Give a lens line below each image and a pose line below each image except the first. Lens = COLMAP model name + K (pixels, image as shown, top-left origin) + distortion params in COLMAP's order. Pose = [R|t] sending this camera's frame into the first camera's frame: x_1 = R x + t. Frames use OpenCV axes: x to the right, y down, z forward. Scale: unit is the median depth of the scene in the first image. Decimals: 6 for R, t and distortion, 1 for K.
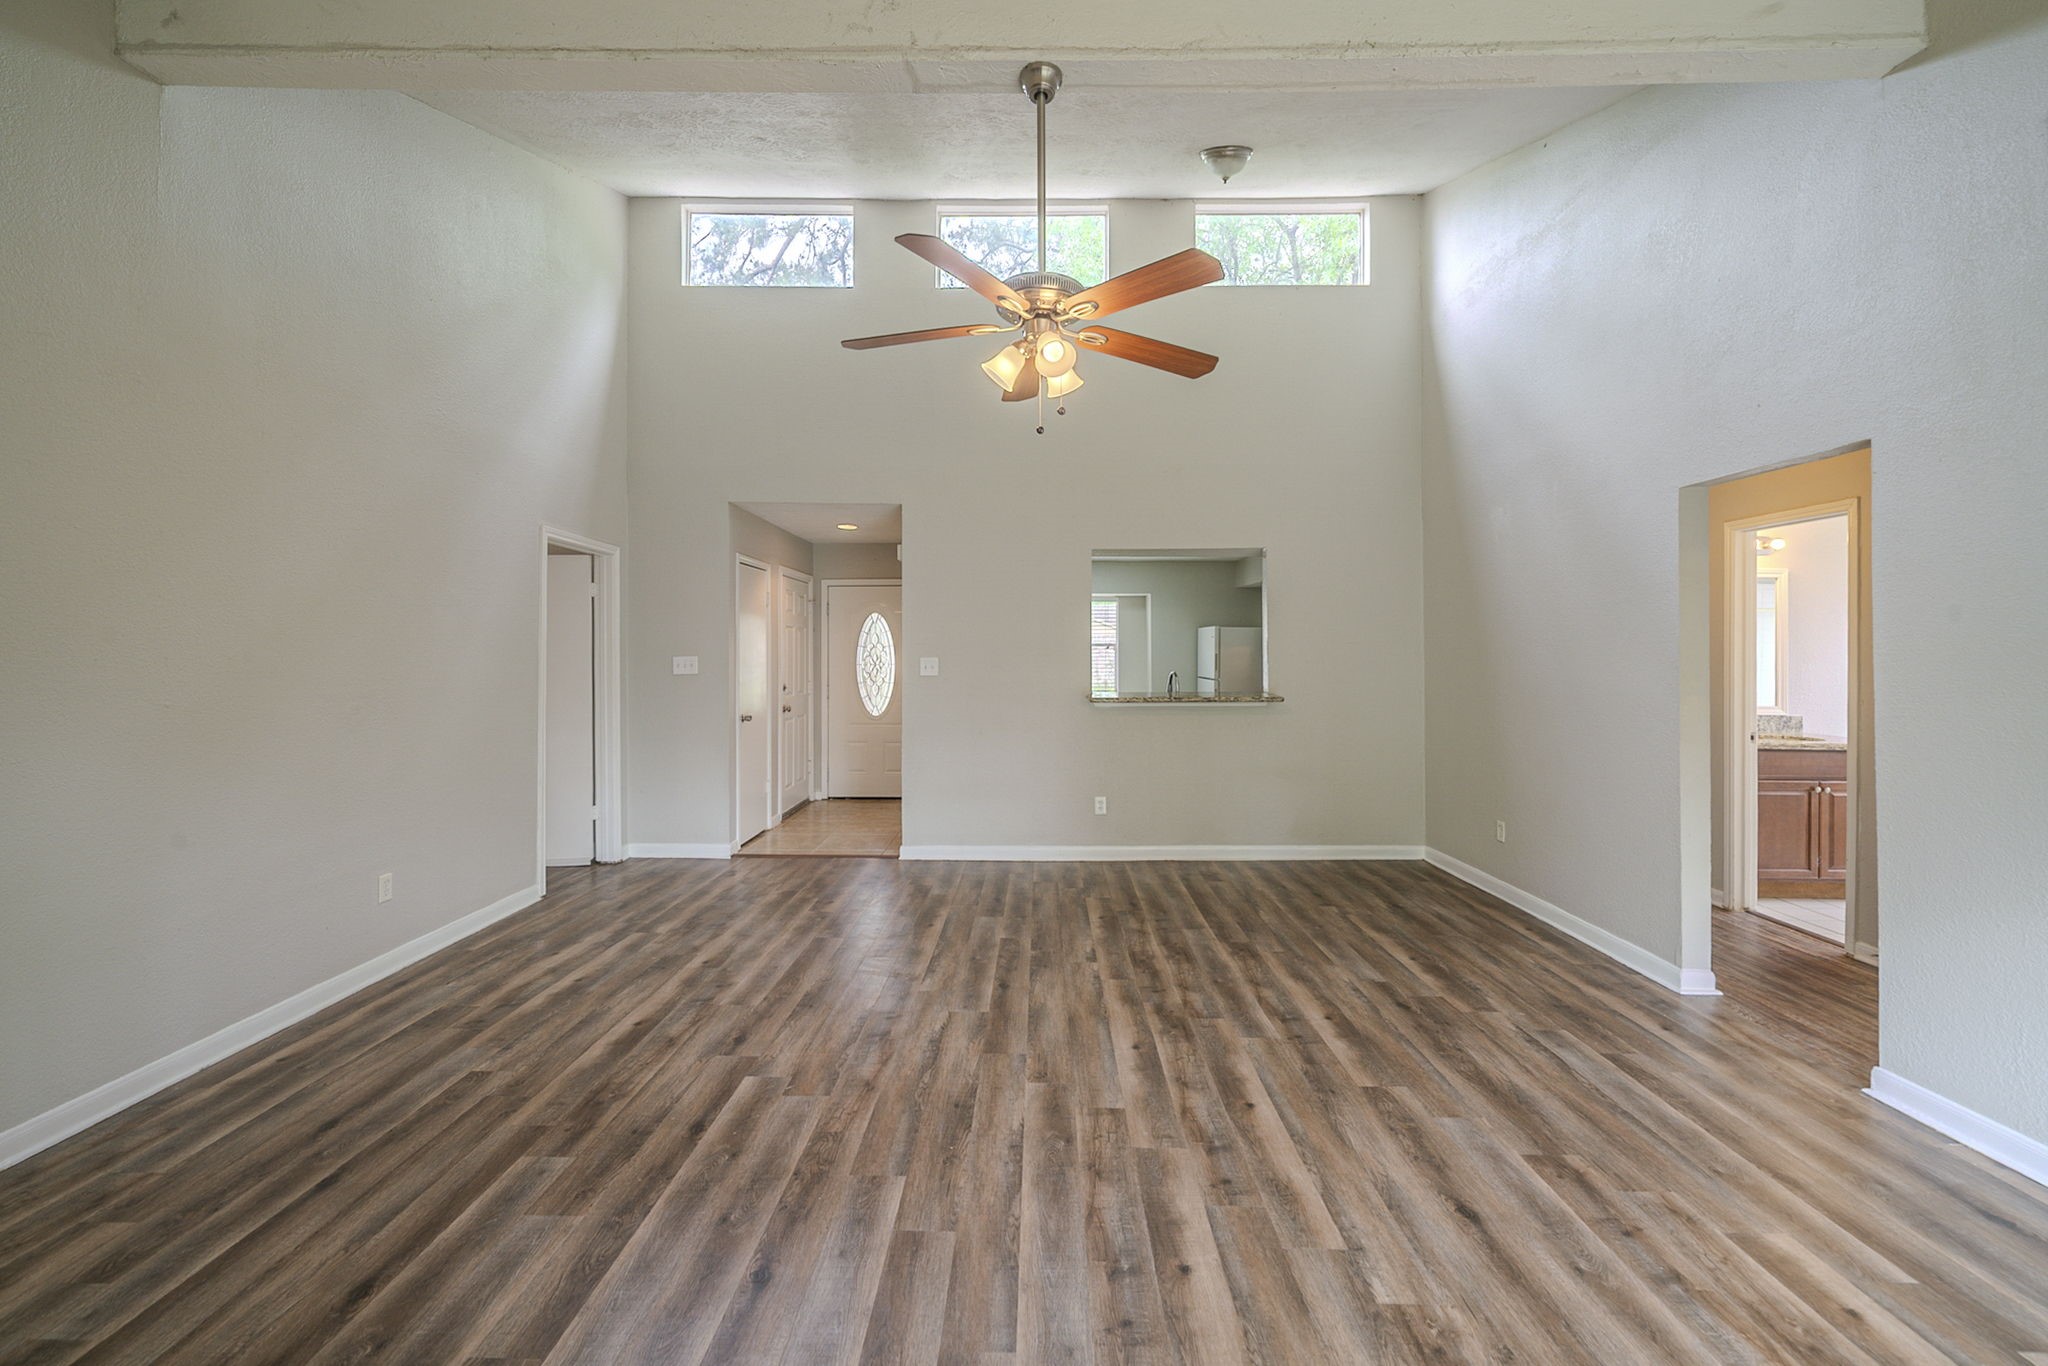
lens RADIAL K [[809.7, 0, 1032.6], [0, 809.7, 652.4], [0, 0, 1]] dist [-0.002927, 0.000509]
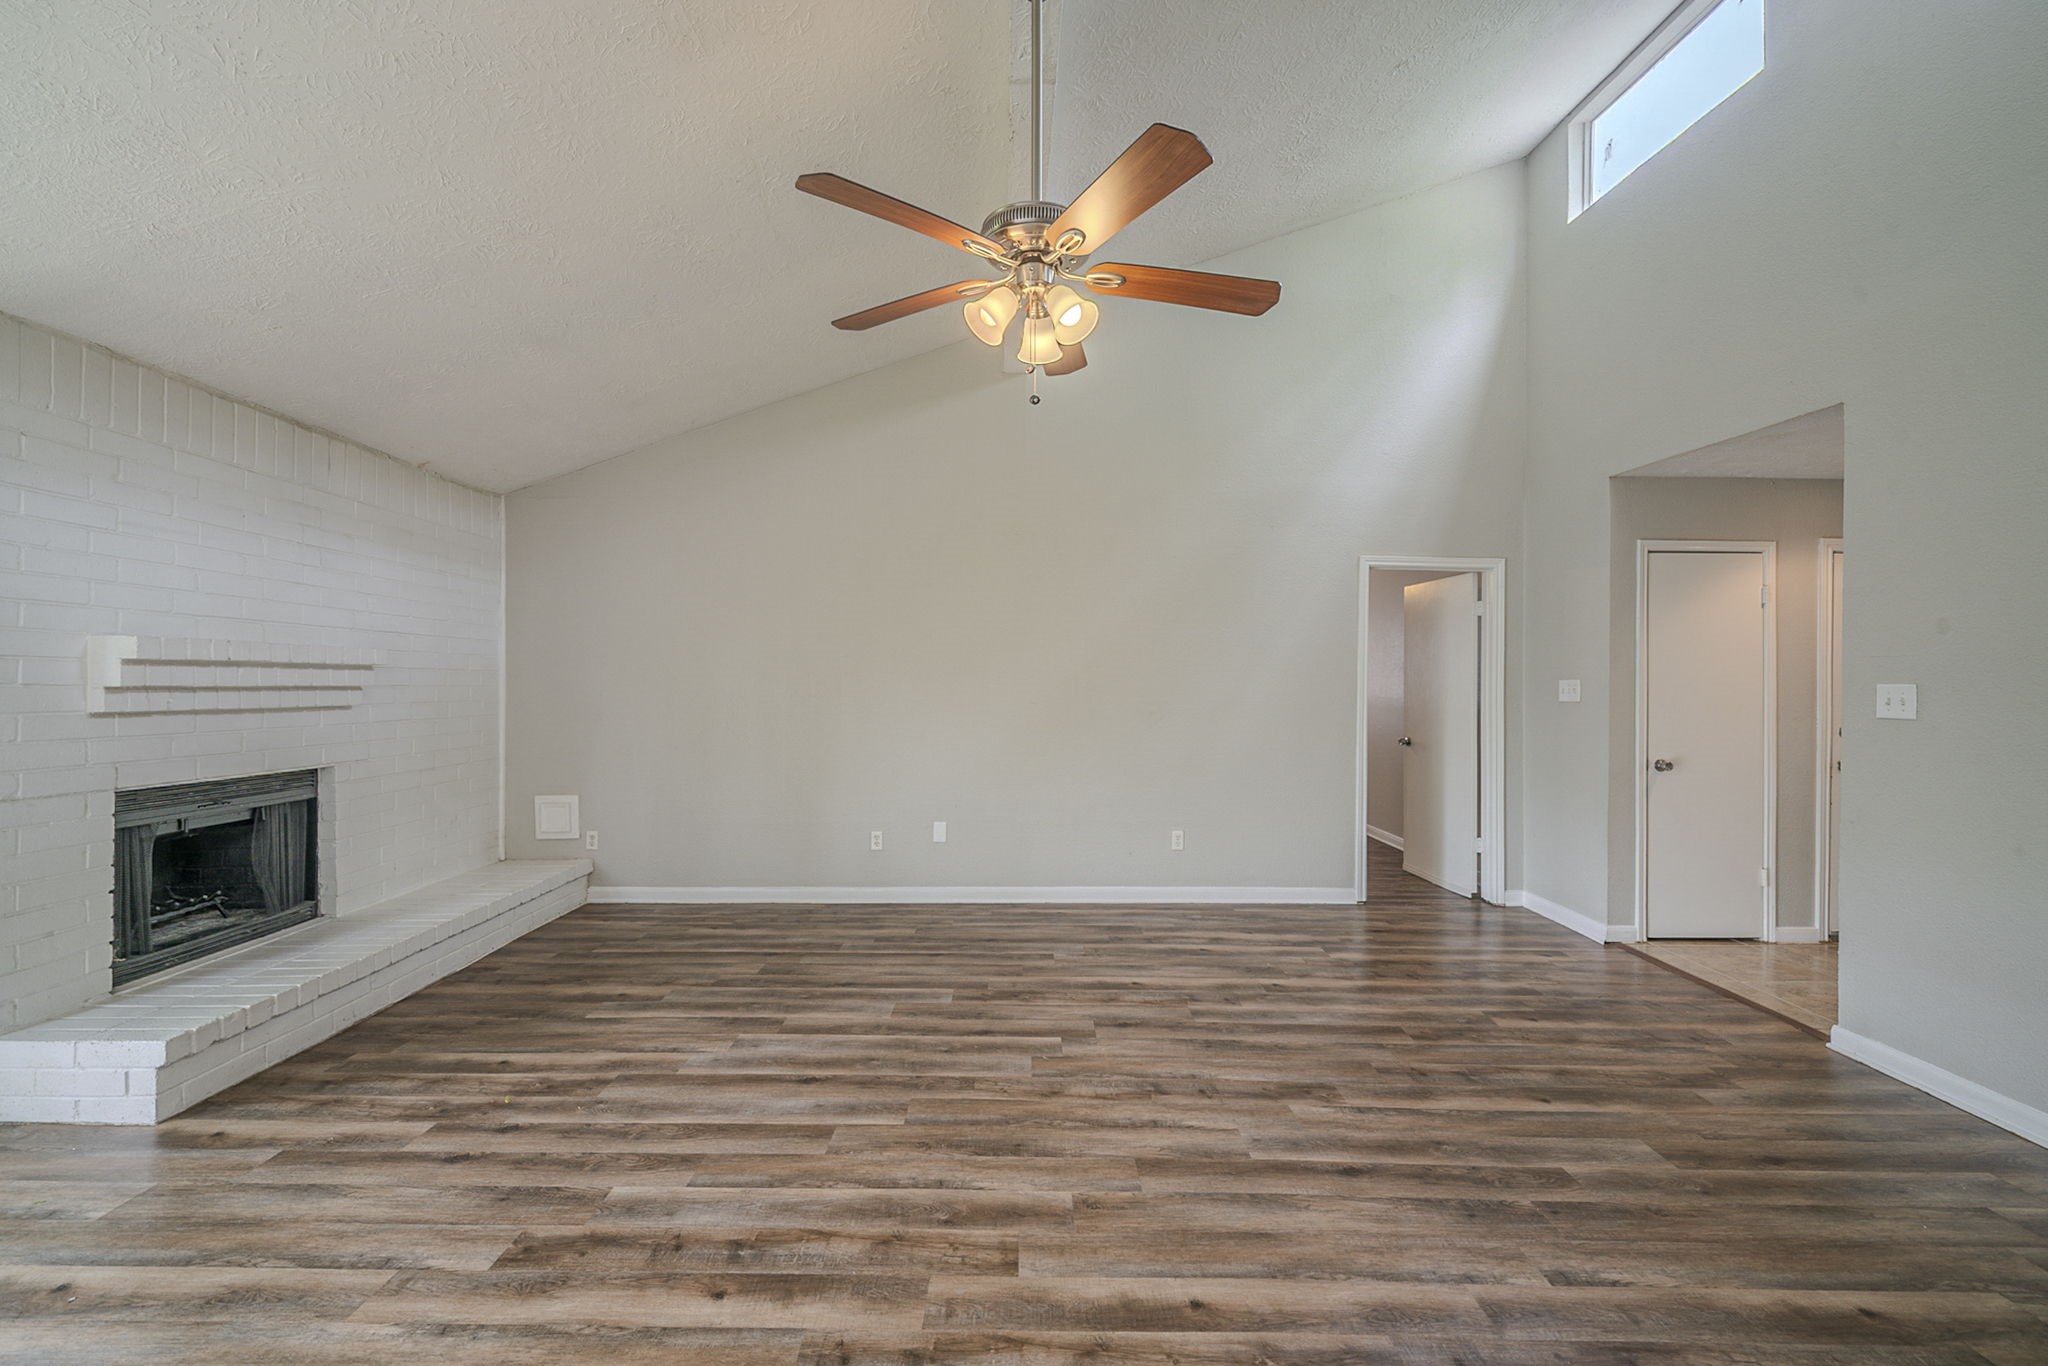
lens RADIAL K [[809.7, 0, 1019.8], [0, 809.7, 686.2], [0, 0, 1]] dist [-0.002927, 0.000509]
pose [[0.018273, 0.012444, -0.999756, 0.871195], [-0.003446, 0.999917, 0.012383, 0.007536], [0.999827, 0.003219, 0.018315, 1.003774]]
